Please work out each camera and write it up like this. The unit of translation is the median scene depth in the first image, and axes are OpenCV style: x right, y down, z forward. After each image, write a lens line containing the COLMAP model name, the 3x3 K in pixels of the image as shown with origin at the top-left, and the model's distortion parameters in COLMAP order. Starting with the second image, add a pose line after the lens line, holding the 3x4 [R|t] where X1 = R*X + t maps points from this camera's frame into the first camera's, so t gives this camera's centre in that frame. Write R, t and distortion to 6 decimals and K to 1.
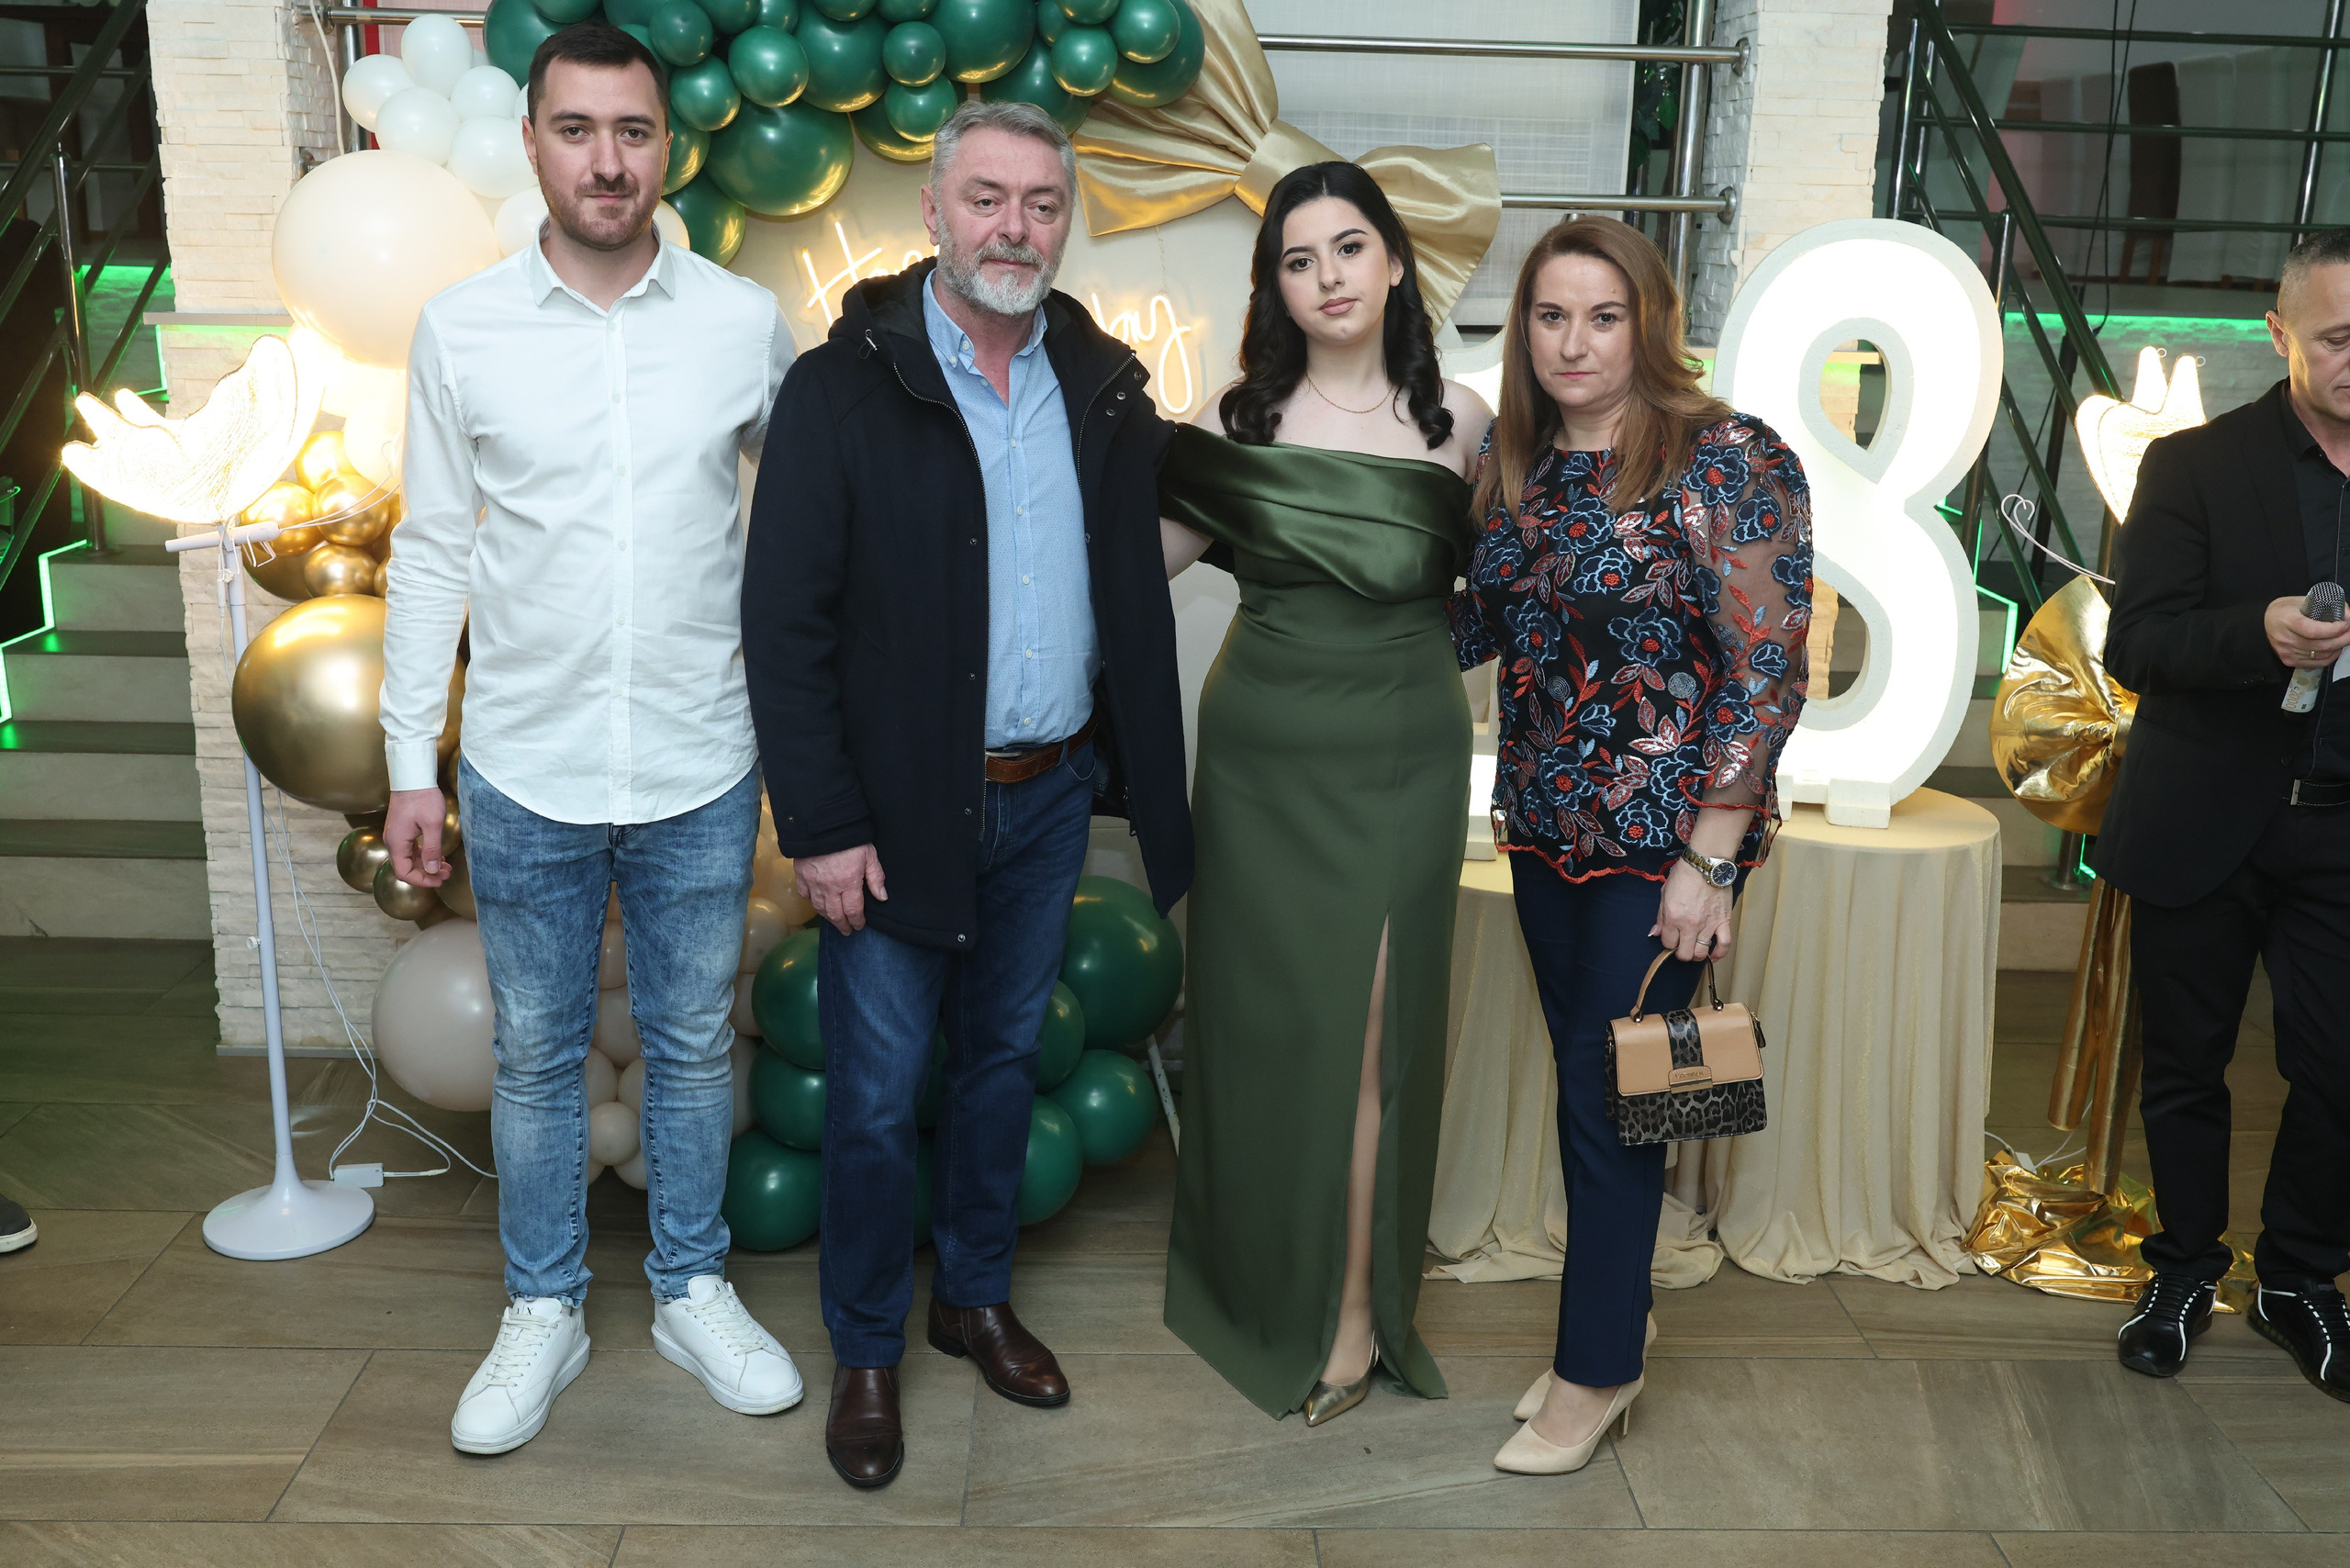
lens RADIAL K [[2346.7, 0, 1175.0], [0, 2346.7, 784.0], [0, 0, 1]] dist [0.006031, -0.017915]
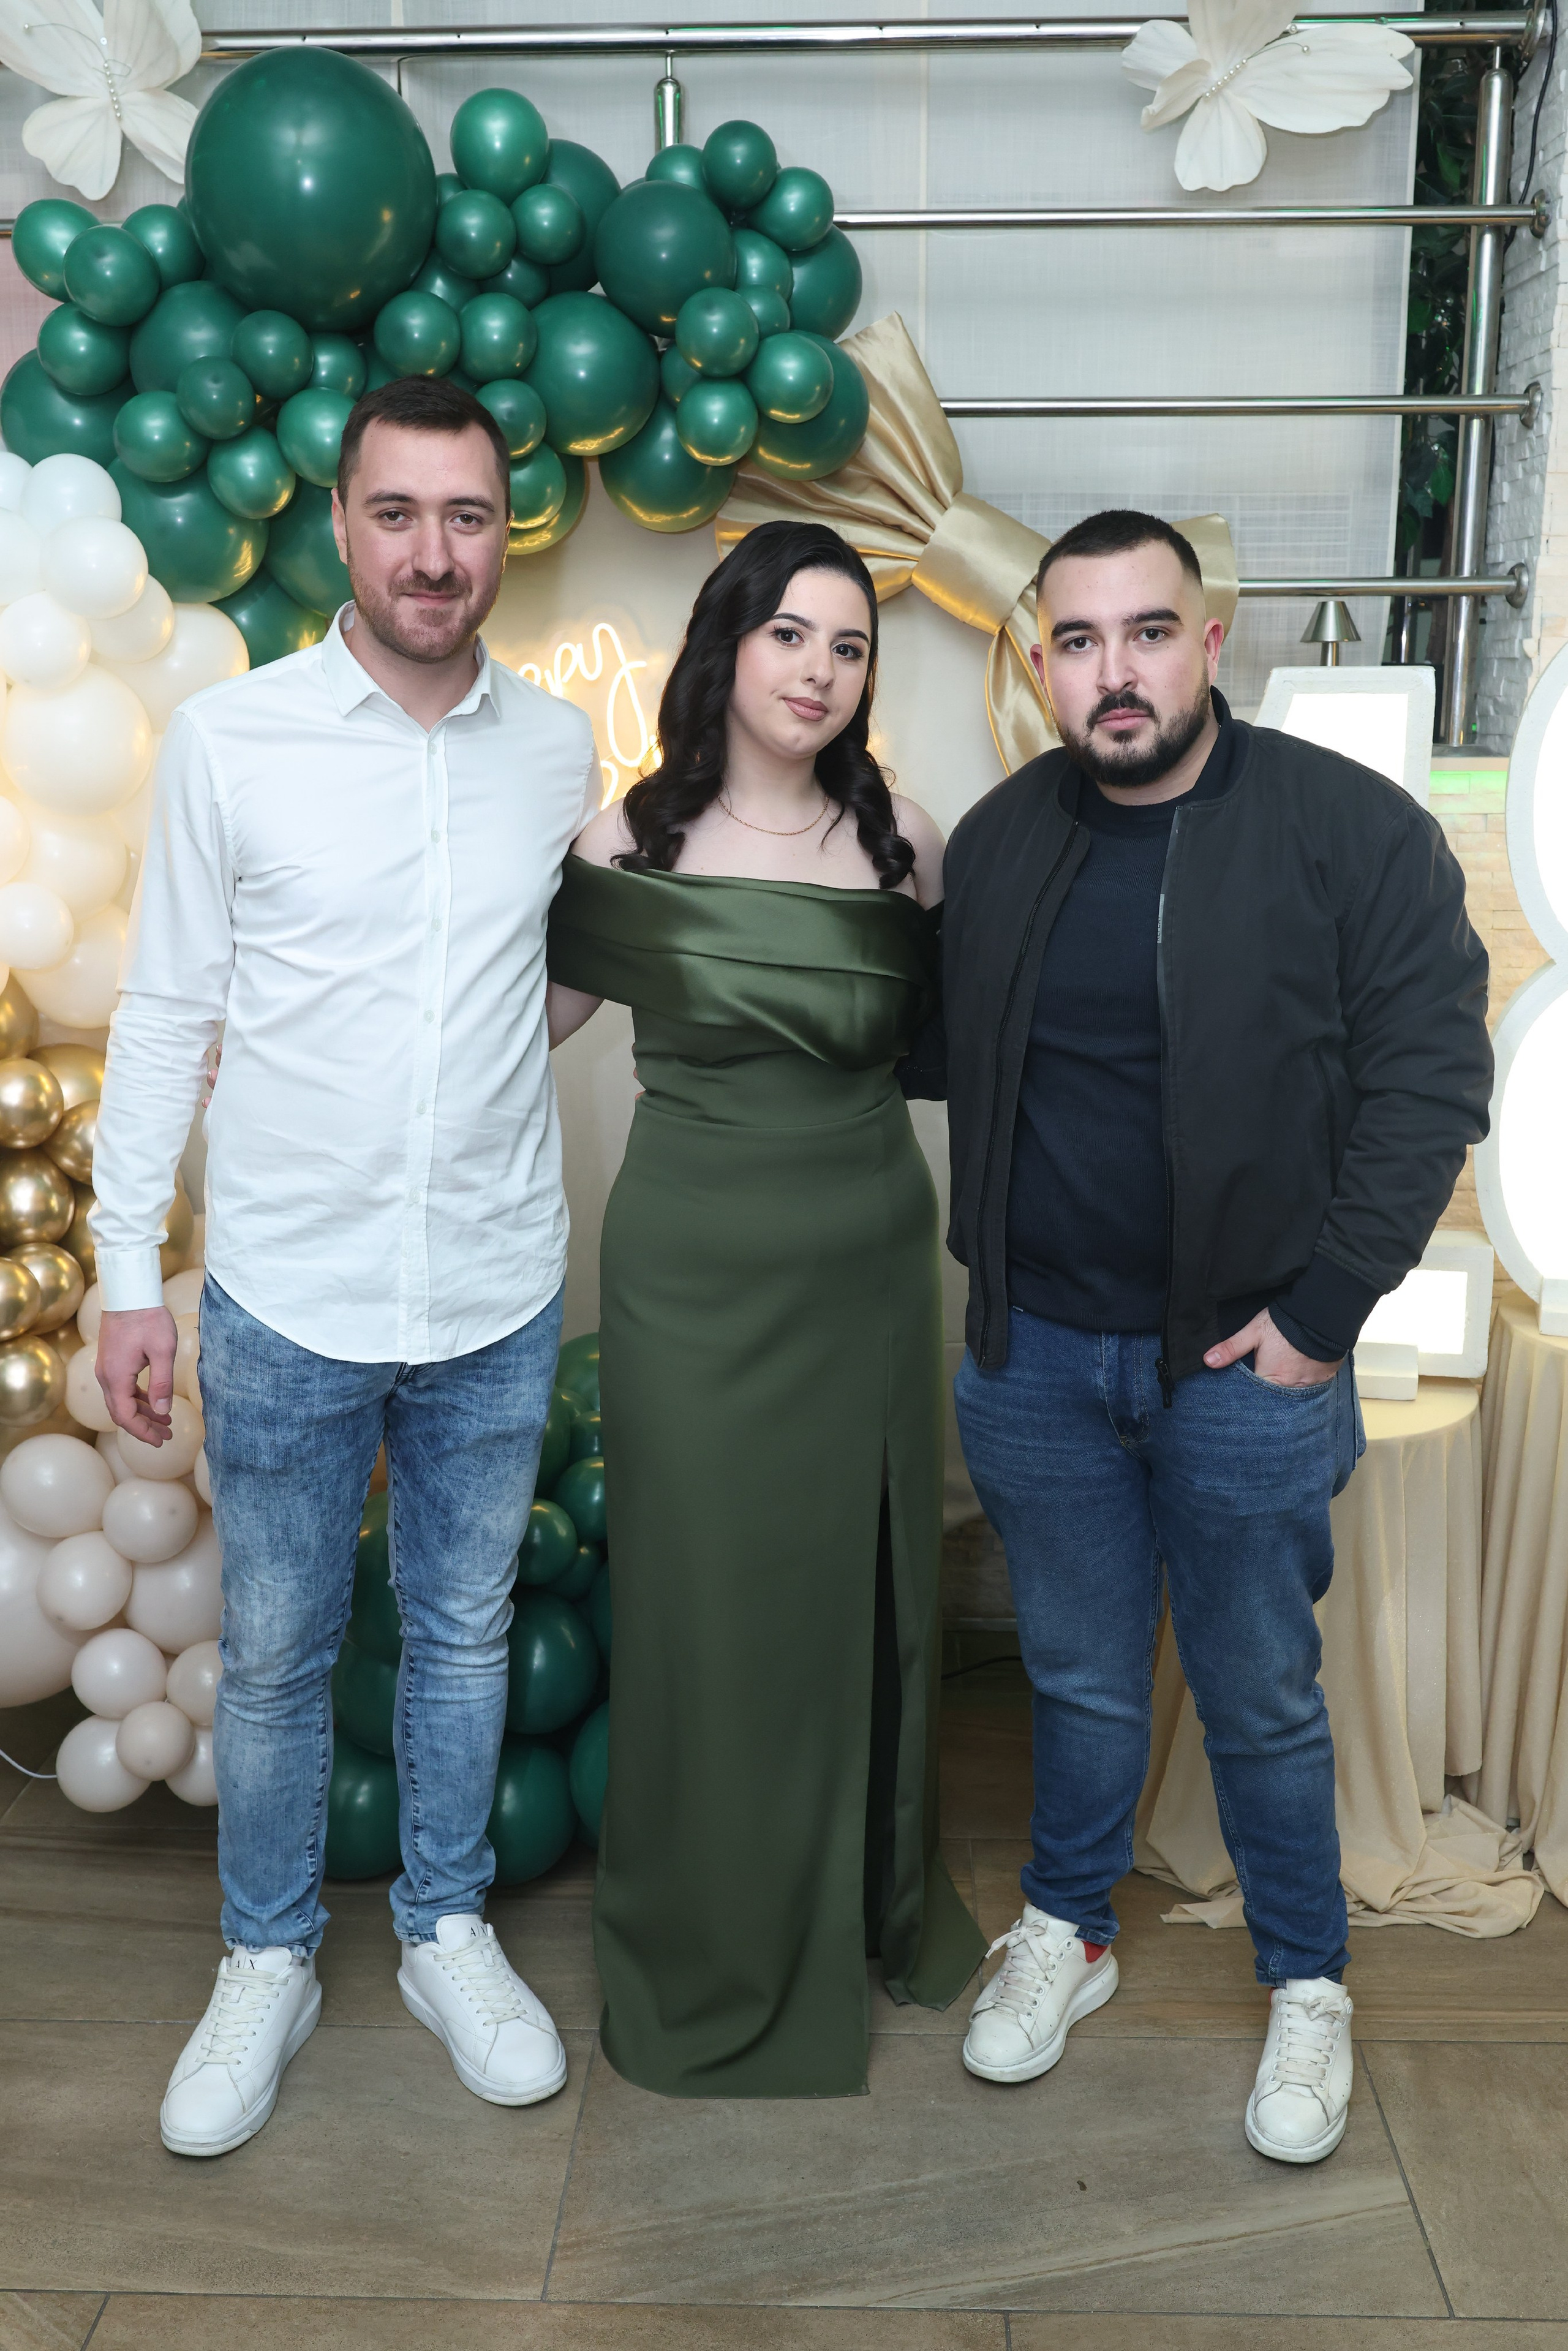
lens RADIAL K [[2347.5, 0, 784.0], [0, 2347.5, 1175.5], [0, 0, 1]] dist [0.006031, -0.017915]
pose [[0.997507, -0.014233, -0.069113, 0.037477], [0.012298, 0.999523, -0.028344, -0.022114], [0.069484, 0.027424, 0.997206, 0.192762]]
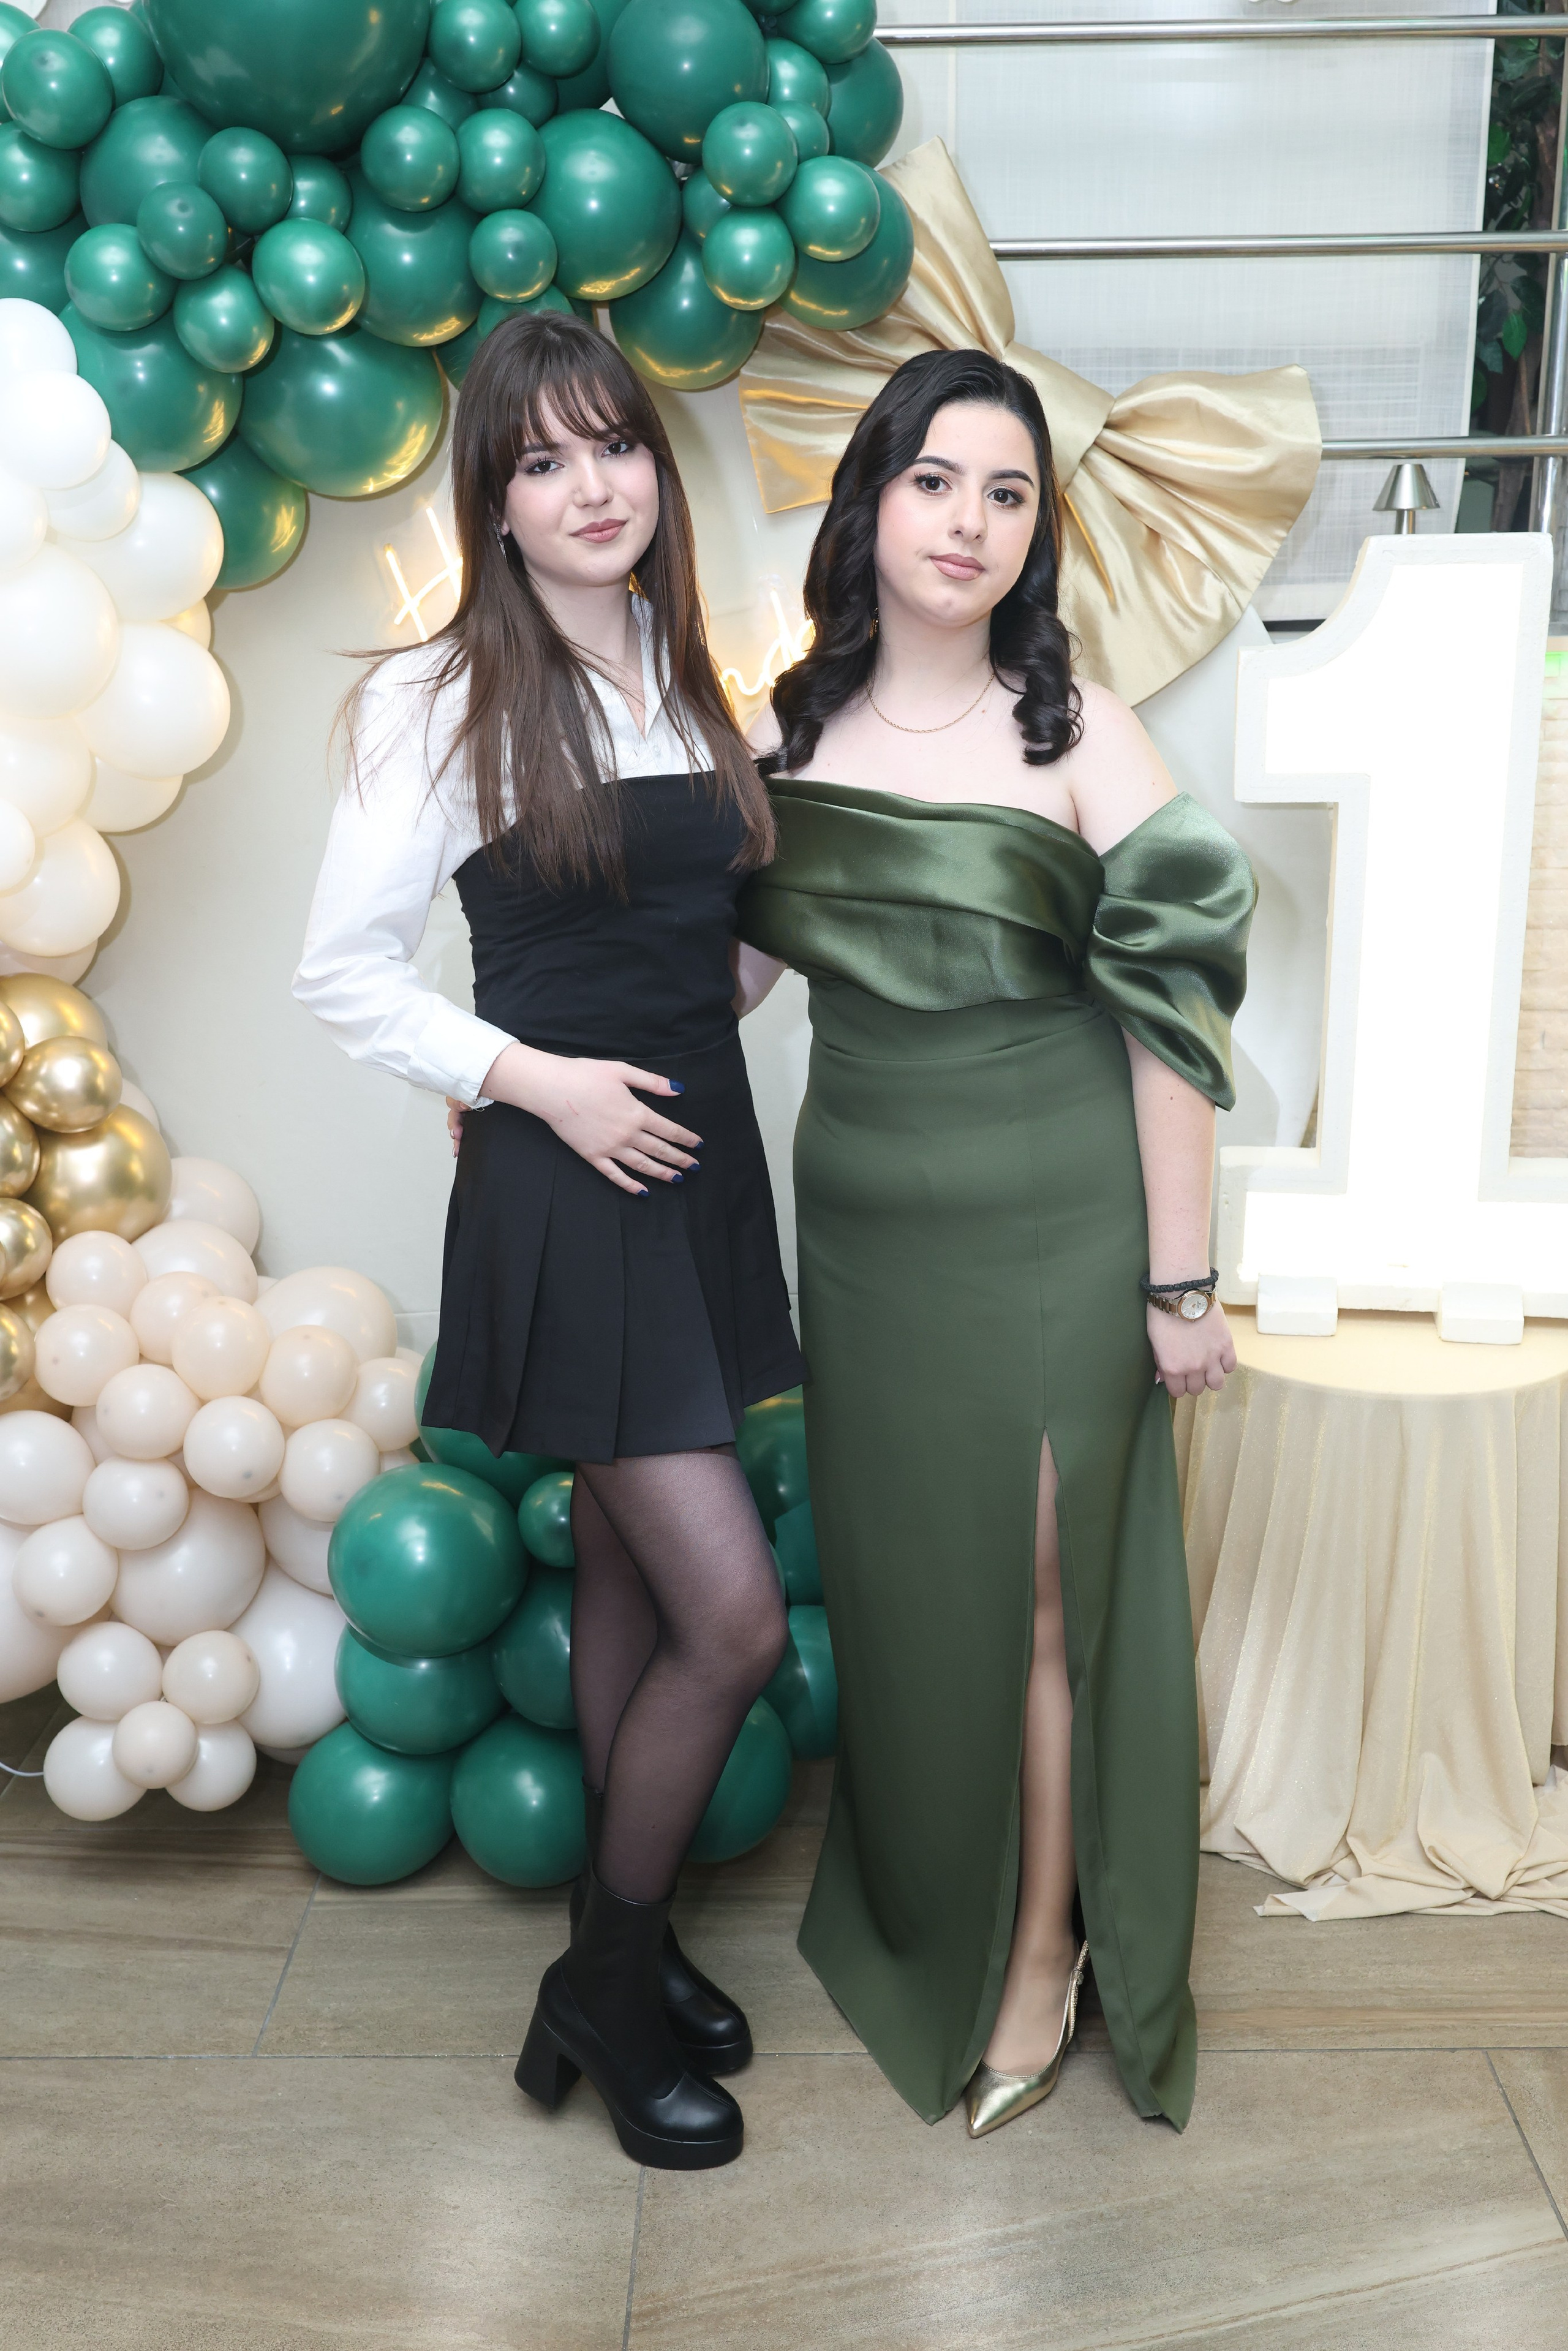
lens RADIAL K [[2344.0, 0, 781.2], [0, 2344.0, 1206.1], [0, 0, 1]] dist [-0.003867, -0.011754]
pose [[0.998595, -0.026083, -0.046126, -0.003075], [0.027434, 0.999206, 0.028904, -0.037364], [0.045335, -0.030129, 0.998517, 0.271943]]
